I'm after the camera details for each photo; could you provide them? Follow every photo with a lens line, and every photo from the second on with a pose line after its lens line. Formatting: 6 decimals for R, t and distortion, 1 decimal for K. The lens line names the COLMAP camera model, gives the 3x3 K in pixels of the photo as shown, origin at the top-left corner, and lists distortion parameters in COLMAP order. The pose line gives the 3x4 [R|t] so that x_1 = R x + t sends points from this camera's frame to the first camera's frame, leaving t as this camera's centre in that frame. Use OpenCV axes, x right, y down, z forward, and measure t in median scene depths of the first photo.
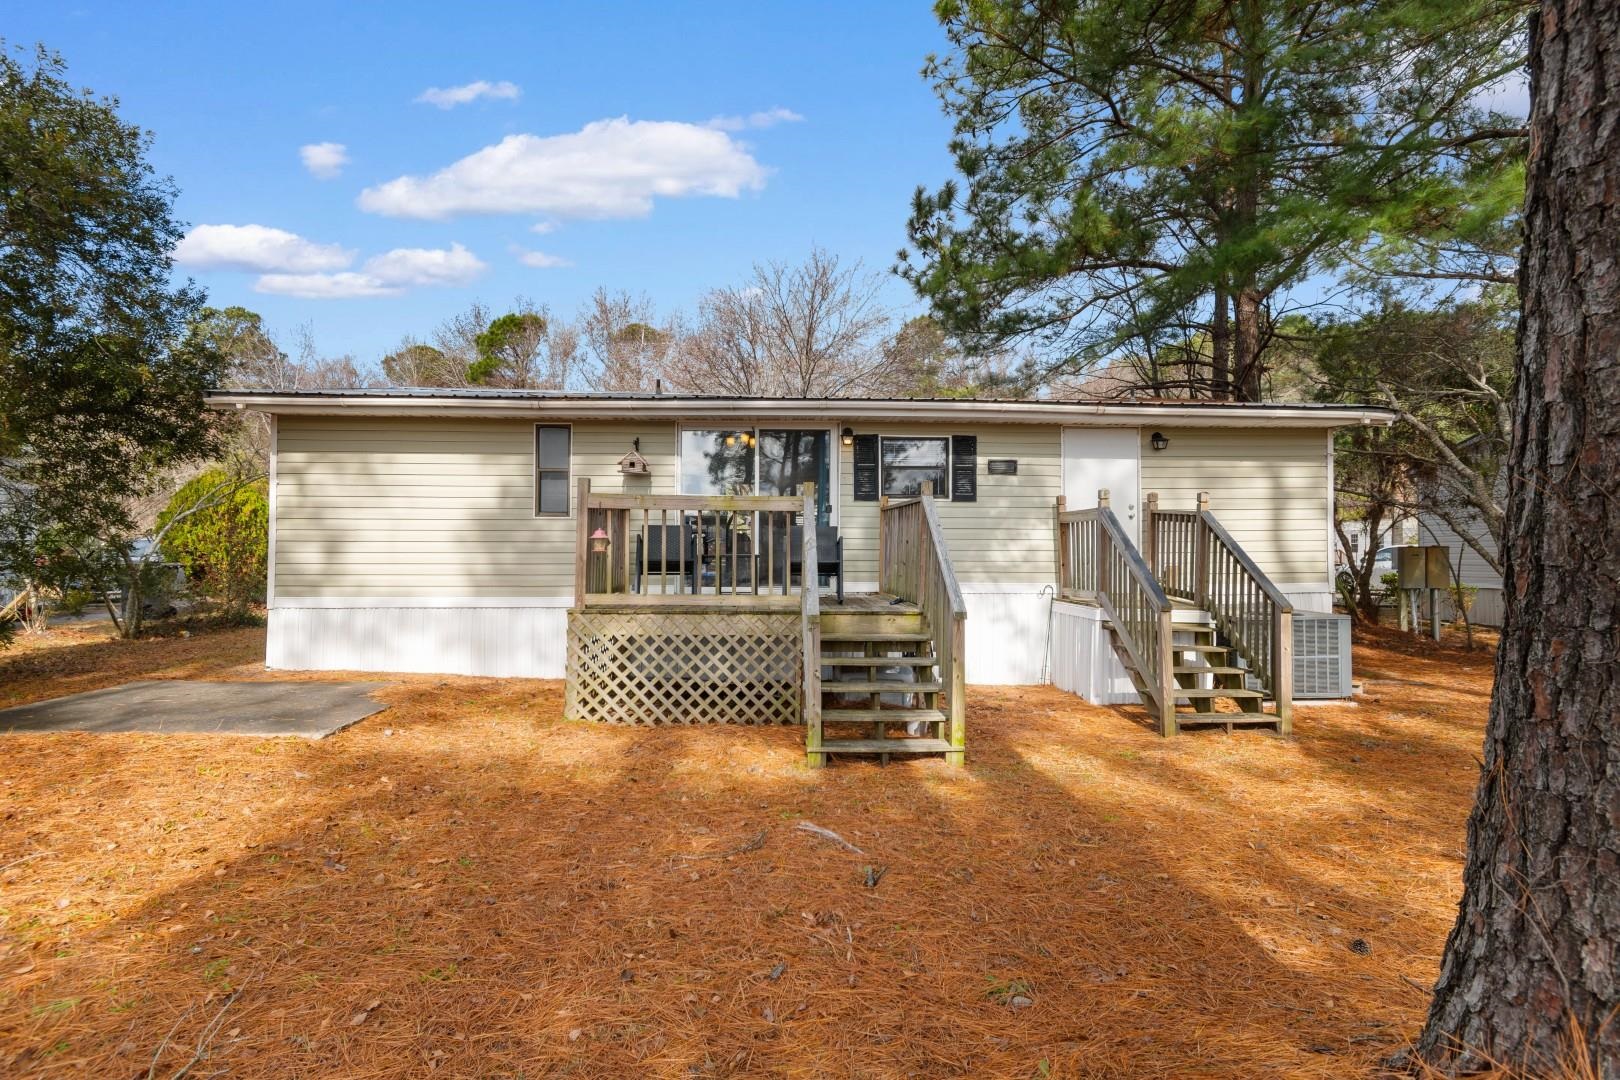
lens RADIAL K [[822.8, 0, 810.1], [0, 822.8, 542.5], [0, 0, 1]] dist [-0.012153, 0.000322]
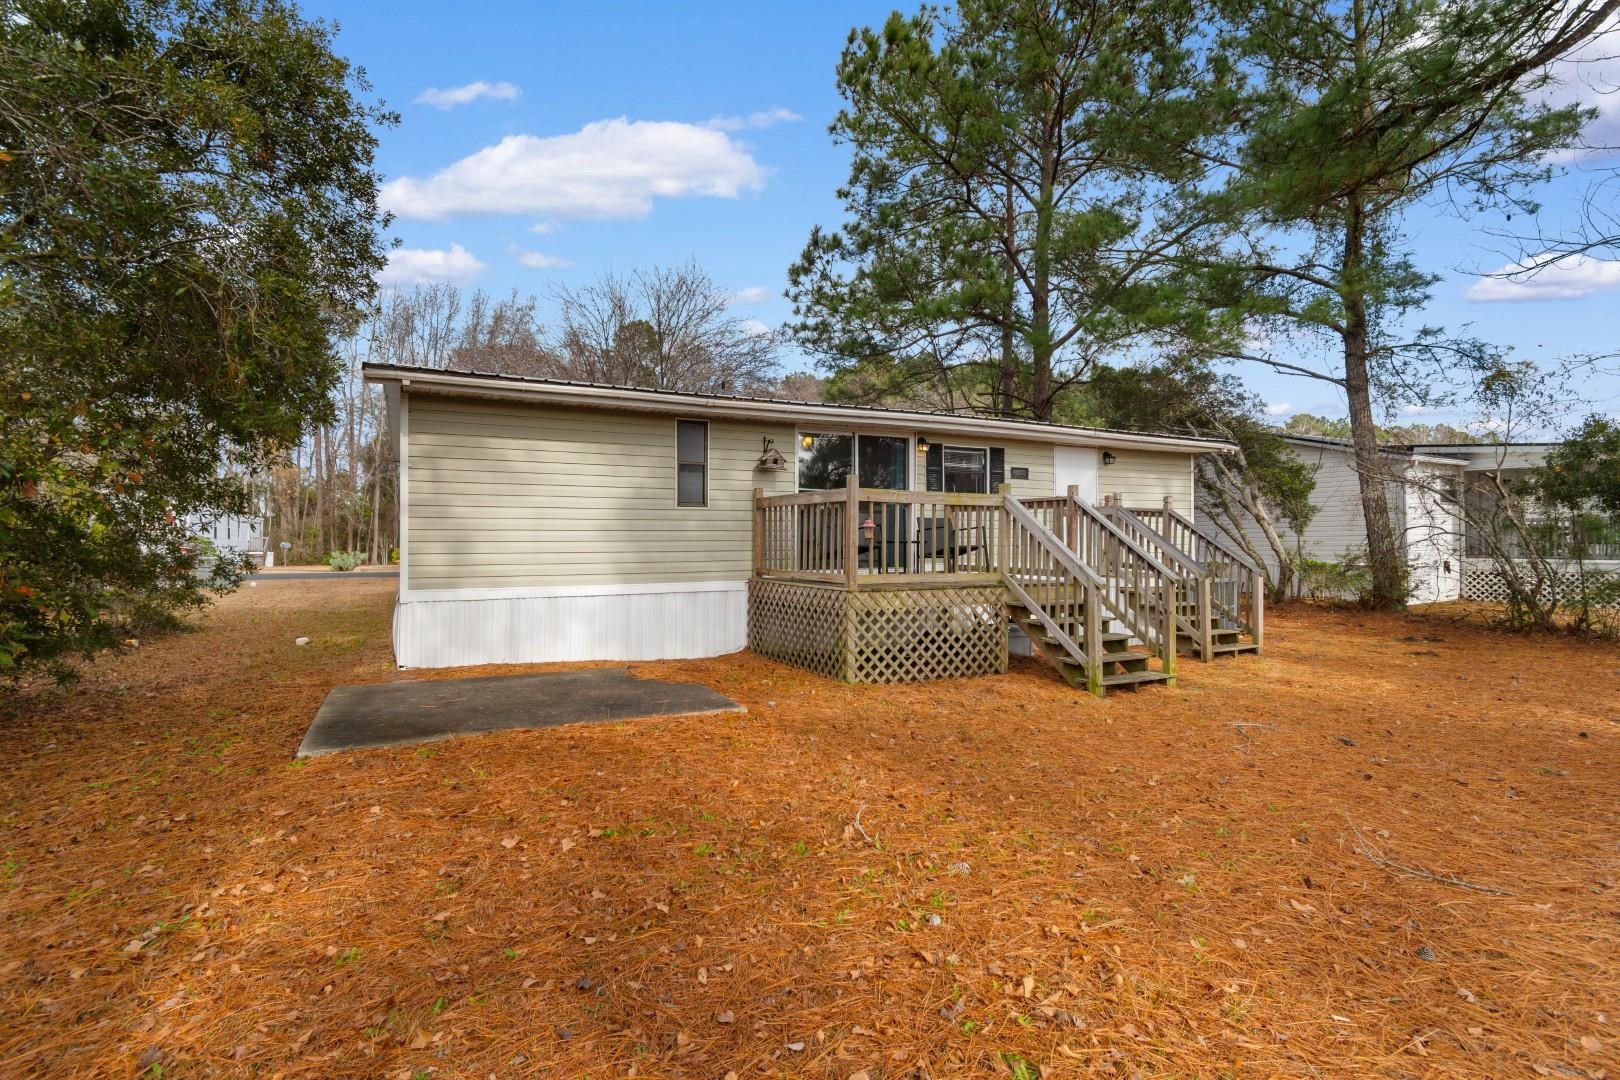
lens RADIAL K [[758.5, 0, 810.6], [0, 758.5, 535.6], [0, 0, 1]] dist [0.003416, 0.000043]
pose [[0.912893, -0.003373, 0.408185, -0.577848], [0.000816, 0.999979, 0.006437, -0.000408], [-0.408198, -0.005543, 0.912876, 0.033663]]
